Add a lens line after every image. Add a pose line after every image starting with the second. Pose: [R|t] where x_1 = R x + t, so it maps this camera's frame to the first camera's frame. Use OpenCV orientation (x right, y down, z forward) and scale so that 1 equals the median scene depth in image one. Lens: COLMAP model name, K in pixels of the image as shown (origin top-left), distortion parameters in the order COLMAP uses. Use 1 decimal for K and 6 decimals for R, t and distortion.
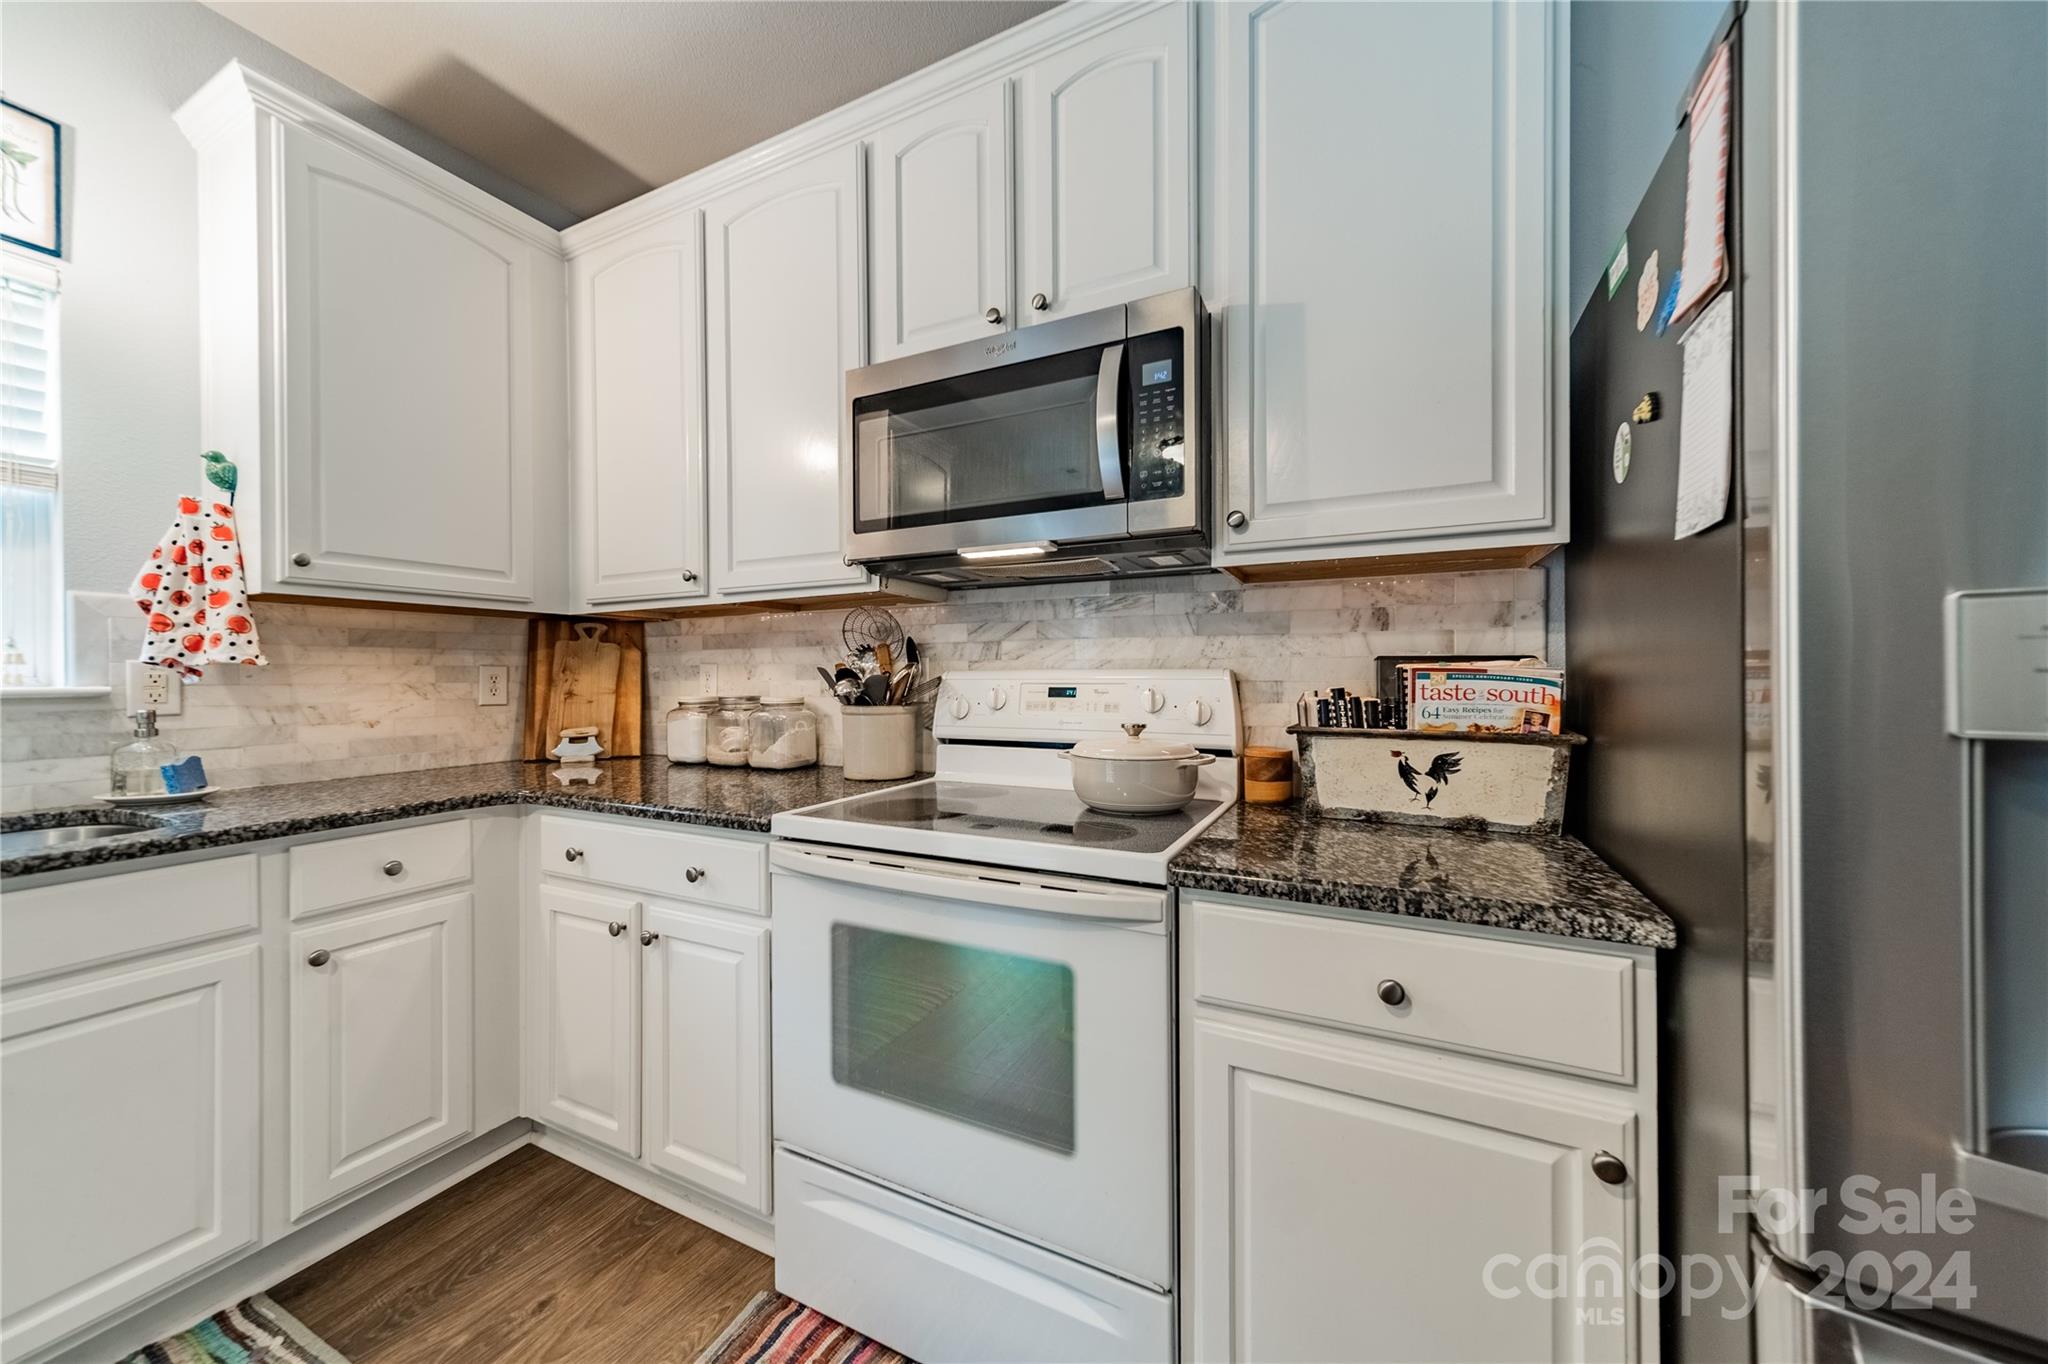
lens RADIAL K [[721.6, 0, 1022.8], [0, 721.6, 674.6], [0, 0, 1]] dist [0.007094, -0.000050]
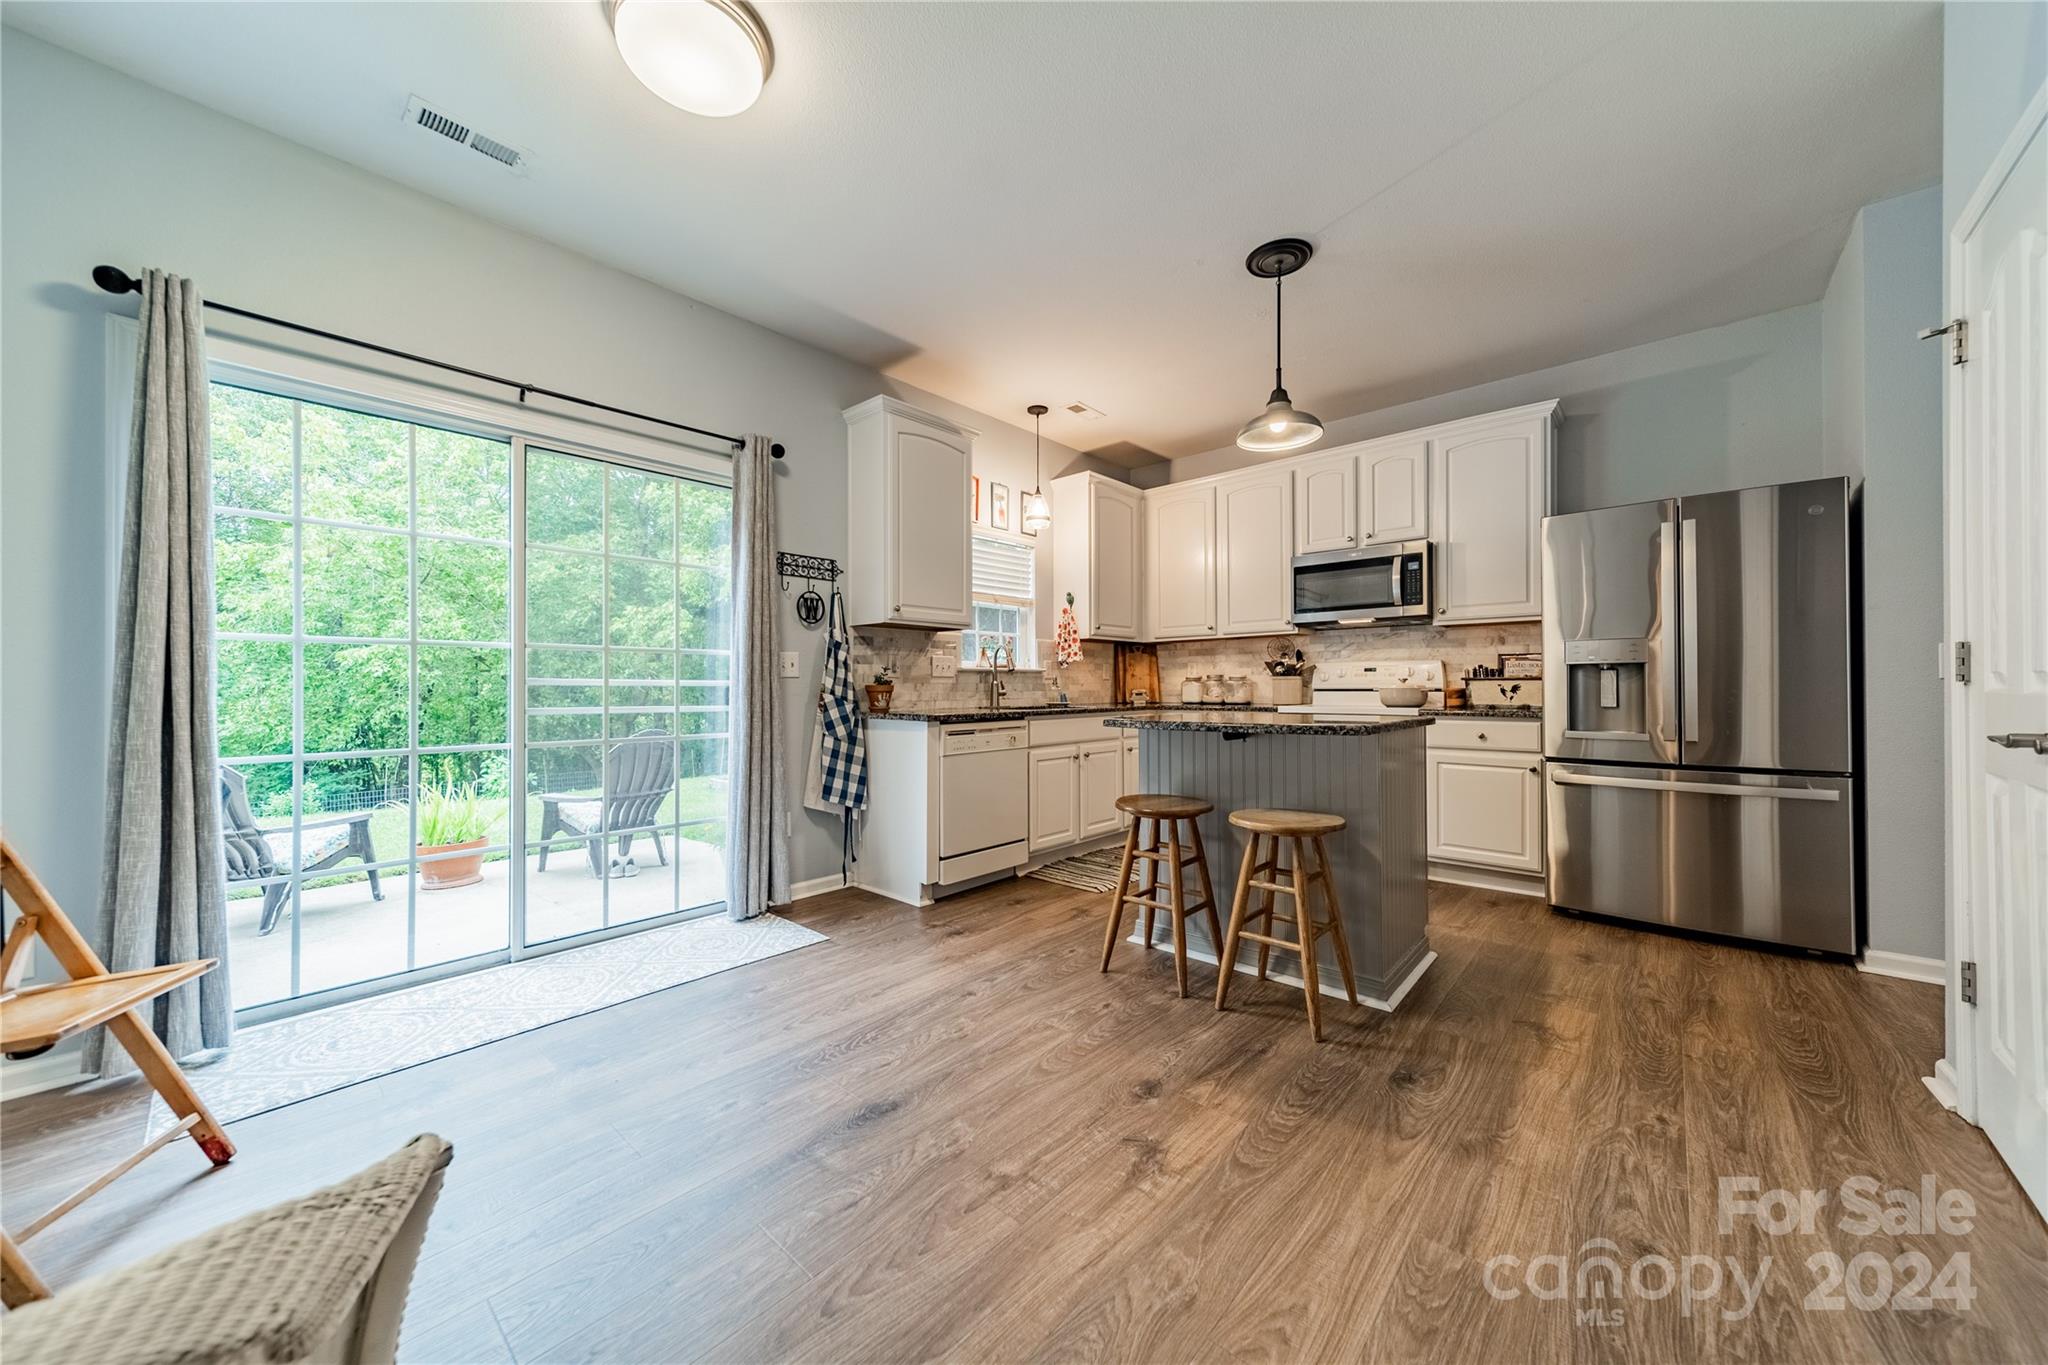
lens RADIAL K [[716.2, 0, 1023.7], [0, 716.2, 685.4], [0, 0, 1]] dist [0.007186, -0.000045]
pose [[0.962761, -0.000193, -0.270354, -0.481148], [0.000223, 1.000000, 0.000078, 0.085564], [0.270354, -0.000135, 0.962761, -1.969887]]
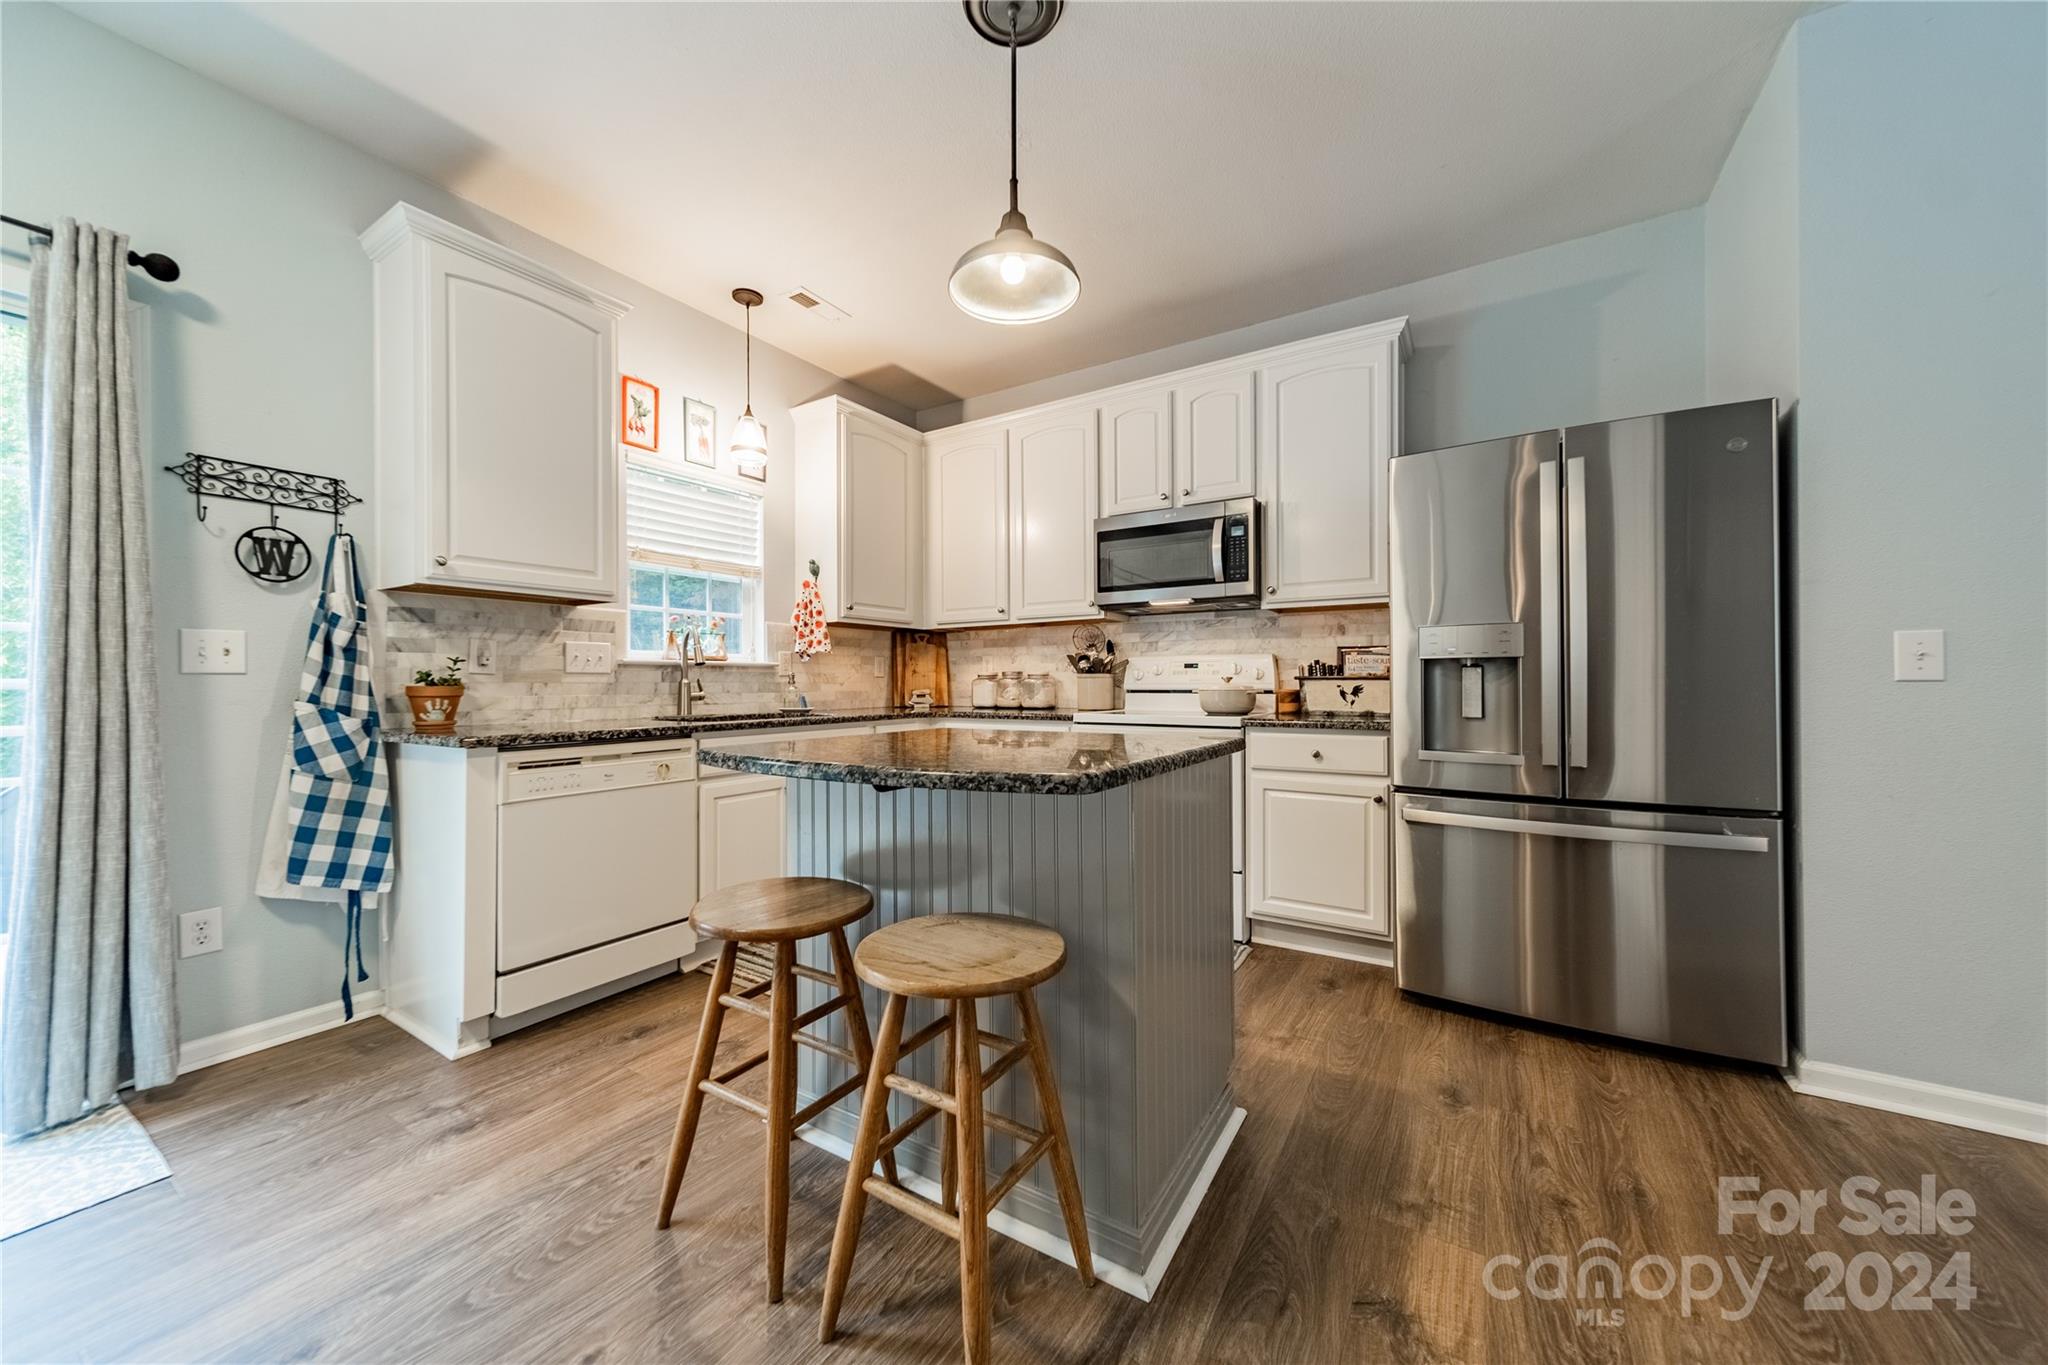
lens RADIAL K [[729.5, 0, 1024.0], [0, 729.5, 679.9], [0, 0, 1]] dist [0.007975, -0.000018]
pose [[0.994817, 0.000753, -0.101677, -0.222365], [-0.000974, 0.999997, -0.002123, 0.073933], [0.101675, 0.002211, 0.994815, -1.208037]]
